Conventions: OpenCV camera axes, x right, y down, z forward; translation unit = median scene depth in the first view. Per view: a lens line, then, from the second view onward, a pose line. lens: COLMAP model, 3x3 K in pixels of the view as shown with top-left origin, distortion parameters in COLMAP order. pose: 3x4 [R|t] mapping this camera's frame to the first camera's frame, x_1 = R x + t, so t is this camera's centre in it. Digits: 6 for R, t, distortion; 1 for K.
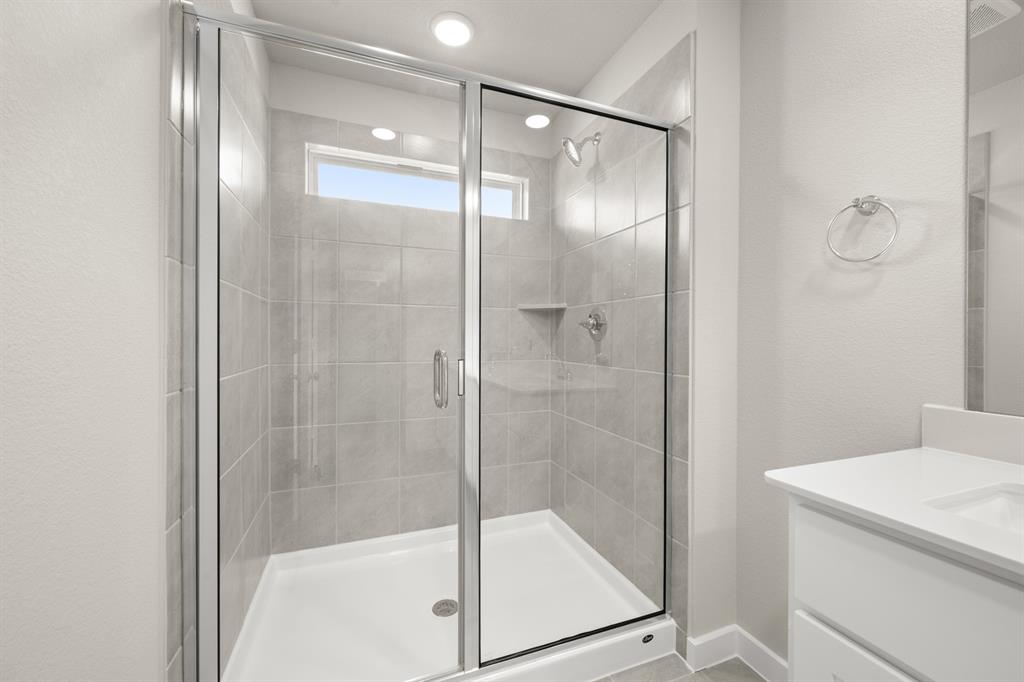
lens RADIAL K [[402.2, 0, 512.9], [0, 402.2, 340.3], [0, 0, 1]] dist [-0.000999, 0.000749]
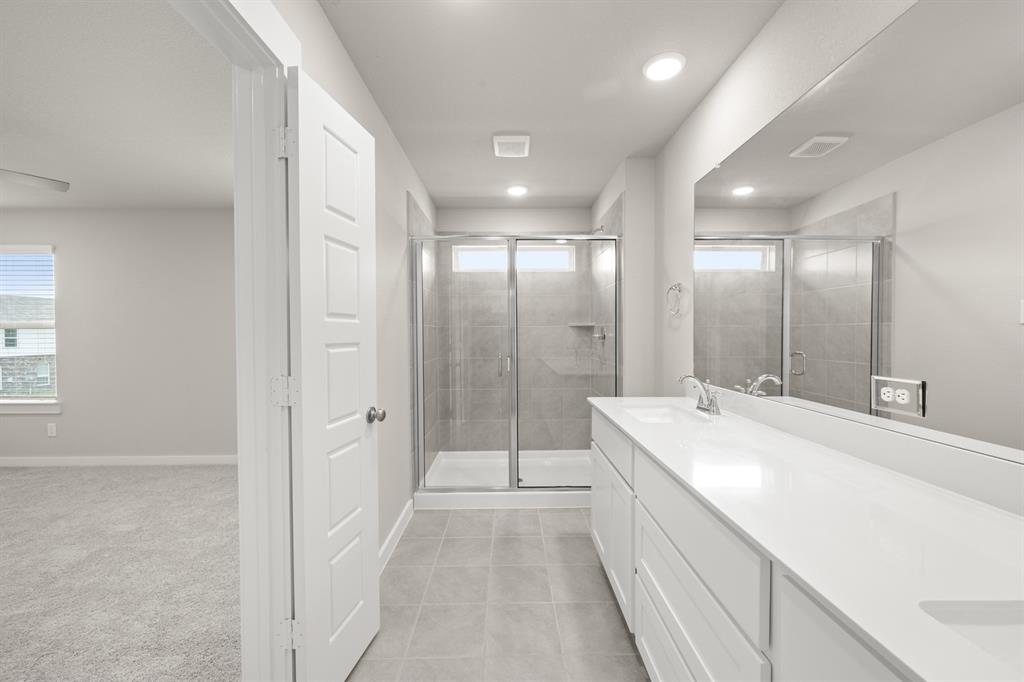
lens RADIAL K [[402.2, 0, 517.4], [0, 402.2, 337.6], [0, 0, 1]] dist [-0.000999, 0.000749]
pose [[0.939435, -0.006626, -0.342662, 0.449509], [0.008717, 0.999952, 0.004562, -0.046093], [0.342616, -0.007272, 0.939448, -0.740862]]
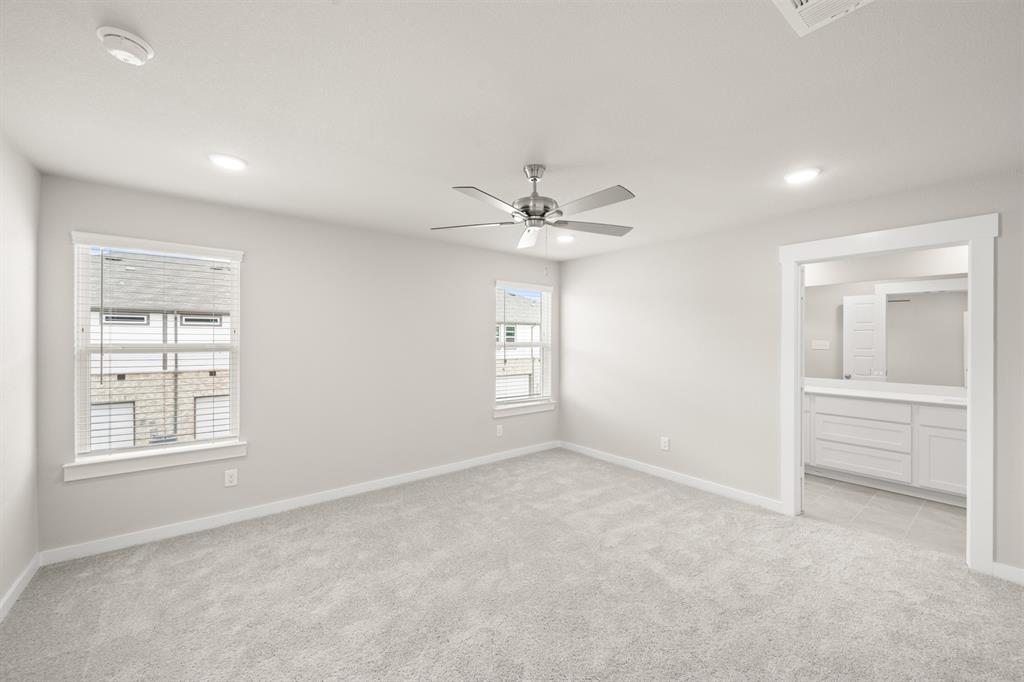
lens RADIAL K [[402.2, 0, 513.9], [0, 402.2, 340.2], [0, 0, 1]] dist [-0.000999, 0.000749]
pose [[0.951668, -0.003568, 0.307109, -1.759259], [0.002317, 0.999987, 0.004437, -0.151302], [-0.307121, -0.003511, 0.951664, -1.509497]]
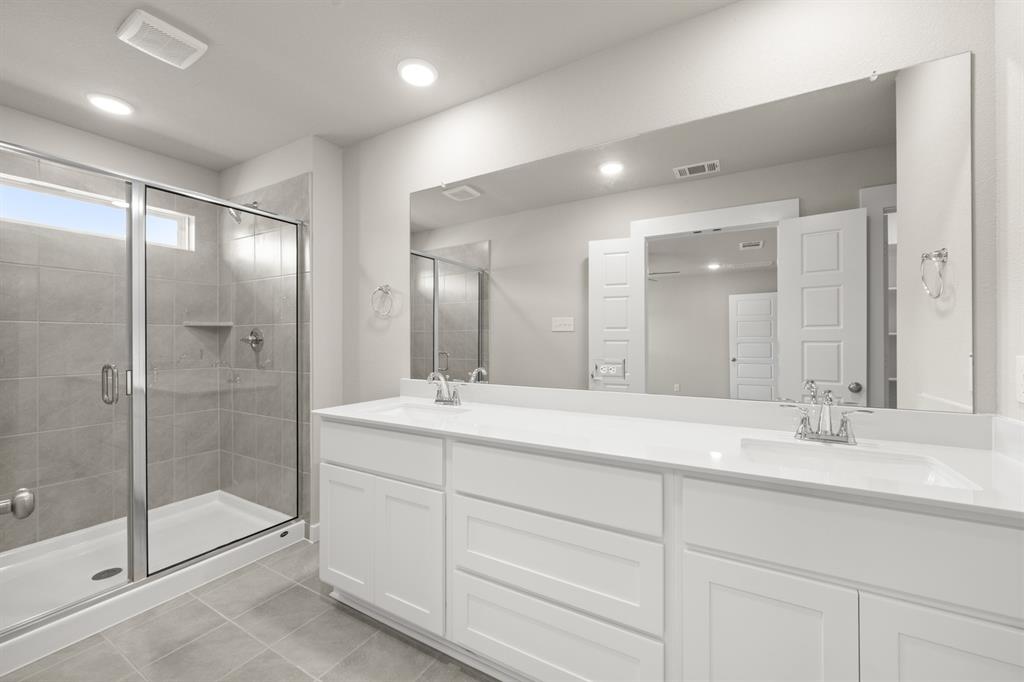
lens RADIAL K [[402.2, 0, 510.7], [0, 402.2, 338.9], [0, 0, 1]] dist [-0.000999, 0.000749]
pose [[0.779098, -0.007096, 0.626862, 0.022792], [0.010911, 0.999938, -0.002242, -0.030107], [-0.626807, 0.008587, 0.779127, -0.621138]]
